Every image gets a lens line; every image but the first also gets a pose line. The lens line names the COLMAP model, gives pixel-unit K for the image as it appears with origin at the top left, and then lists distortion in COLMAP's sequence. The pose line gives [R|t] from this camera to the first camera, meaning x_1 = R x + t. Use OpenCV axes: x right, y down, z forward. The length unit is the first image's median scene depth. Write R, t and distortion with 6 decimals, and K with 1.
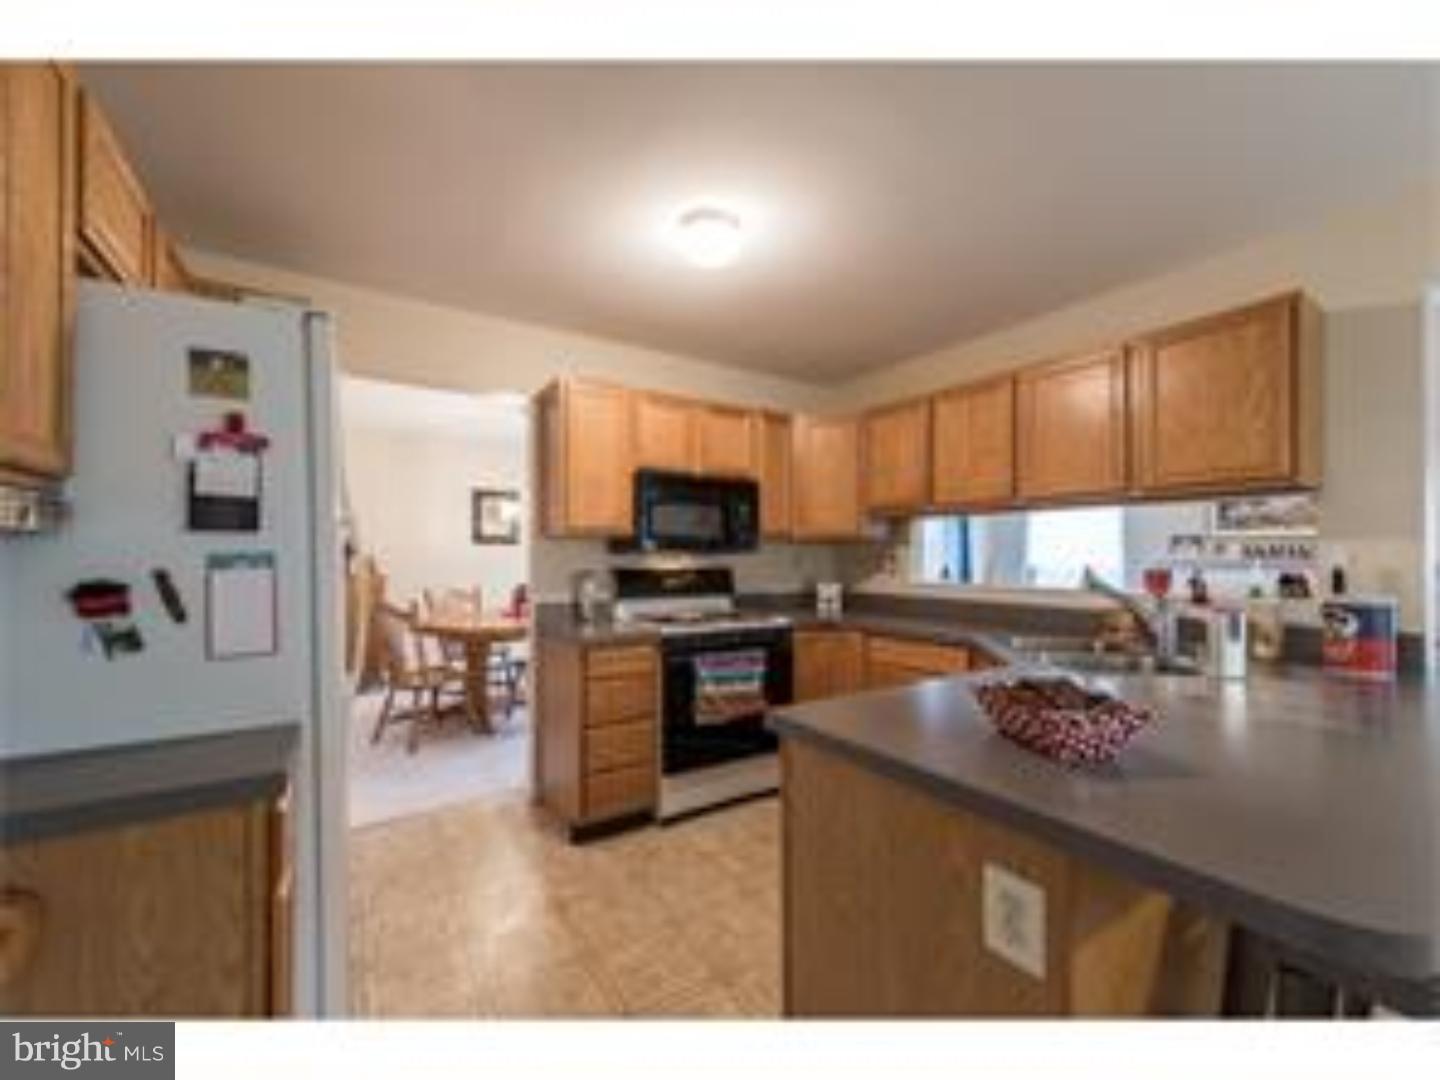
lens RADIAL K [[570.7, 0, 734.9], [0, 570.7, 546.7], [0, 0, 1]] dist [0.002841, 0.000495]
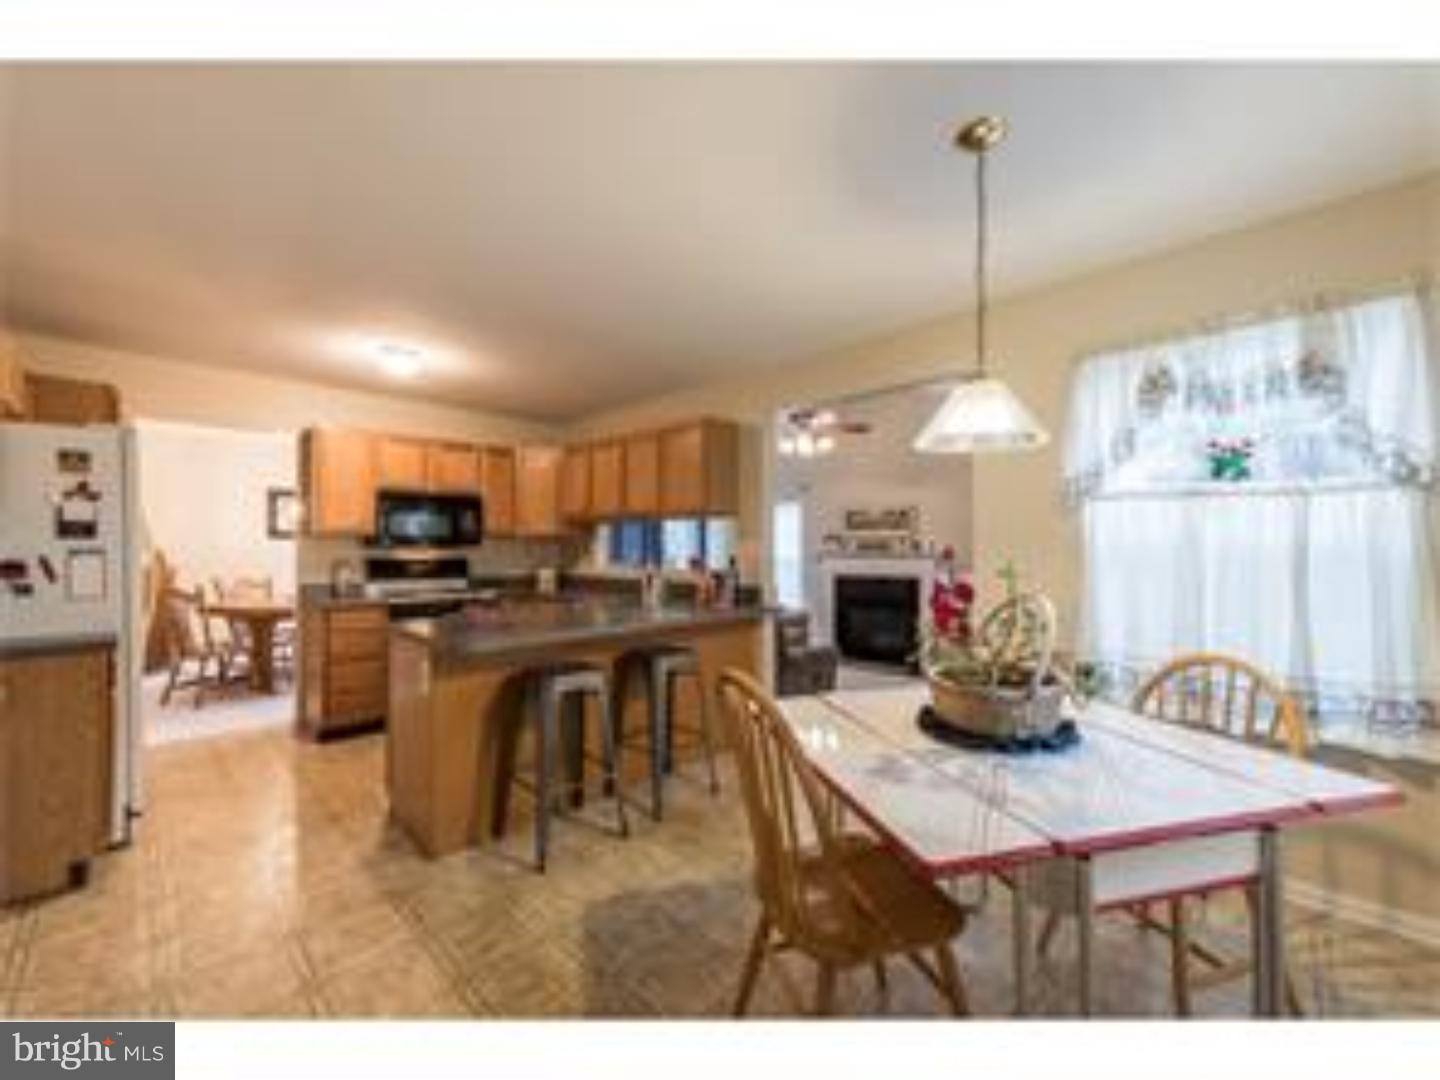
lens RADIAL K [[570.7, 0, 712.4], [0, 570.7, 536.4], [0, 0, 1]] dist [0.002841, 0.000495]
pose [[0.979939, 0.003557, 0.199267, 0.320670], [-0.002369, 0.999978, -0.006203, -0.008812], [-0.199285, 0.005606, 0.979926, -0.504104]]
